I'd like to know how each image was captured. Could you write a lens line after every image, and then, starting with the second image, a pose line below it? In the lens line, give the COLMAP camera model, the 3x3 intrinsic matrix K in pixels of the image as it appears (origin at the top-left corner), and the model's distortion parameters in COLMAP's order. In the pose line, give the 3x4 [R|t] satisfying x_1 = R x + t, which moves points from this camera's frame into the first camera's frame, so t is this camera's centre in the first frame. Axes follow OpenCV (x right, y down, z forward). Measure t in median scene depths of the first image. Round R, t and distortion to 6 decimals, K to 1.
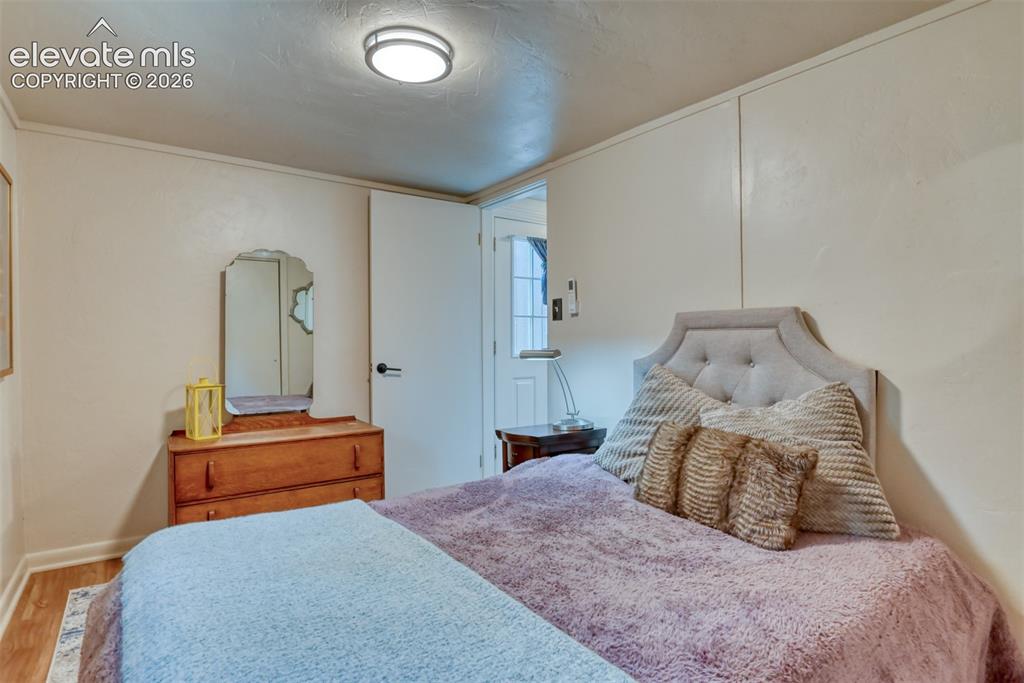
lens RADIAL K [[516.0, 0, 516.6], [0, 516.0, 338.8], [0, 0, 1]] dist [-0.019862, -0.005707]
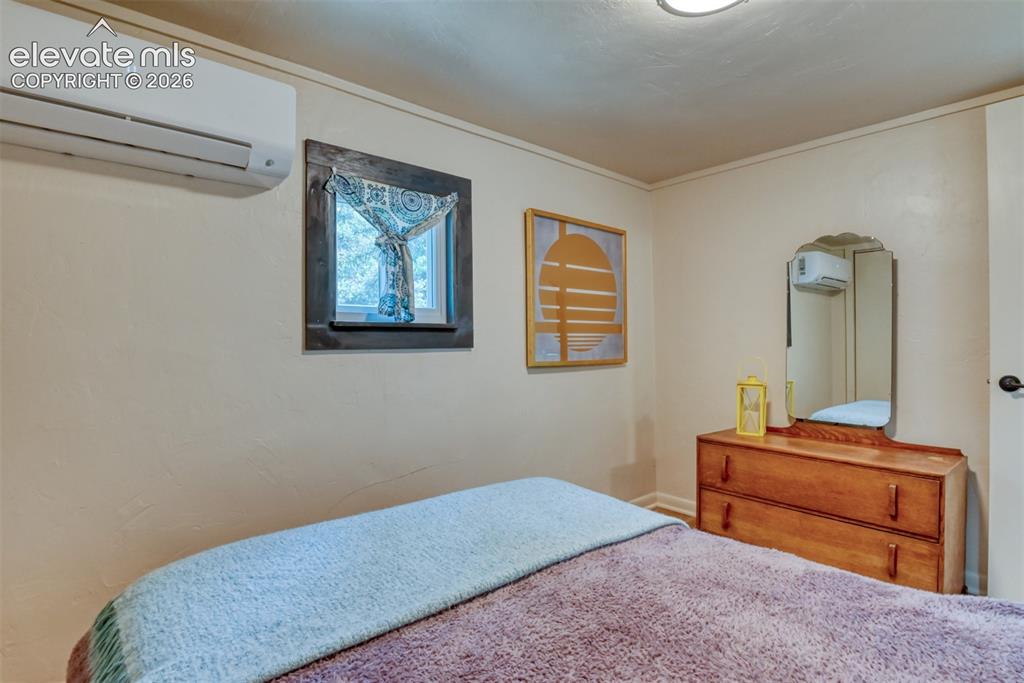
lens RADIAL K [[516.0, 0, 515.9], [0, 516.0, 339.2], [0, 0, 1]] dist [-0.019862, -0.005707]
pose [[0.086399, -0.000766, -0.996260, 0.344891], [0.003317, 0.999994, -0.000481, 0.001566], [0.996255, -0.003263, 0.086401, 0.406351]]
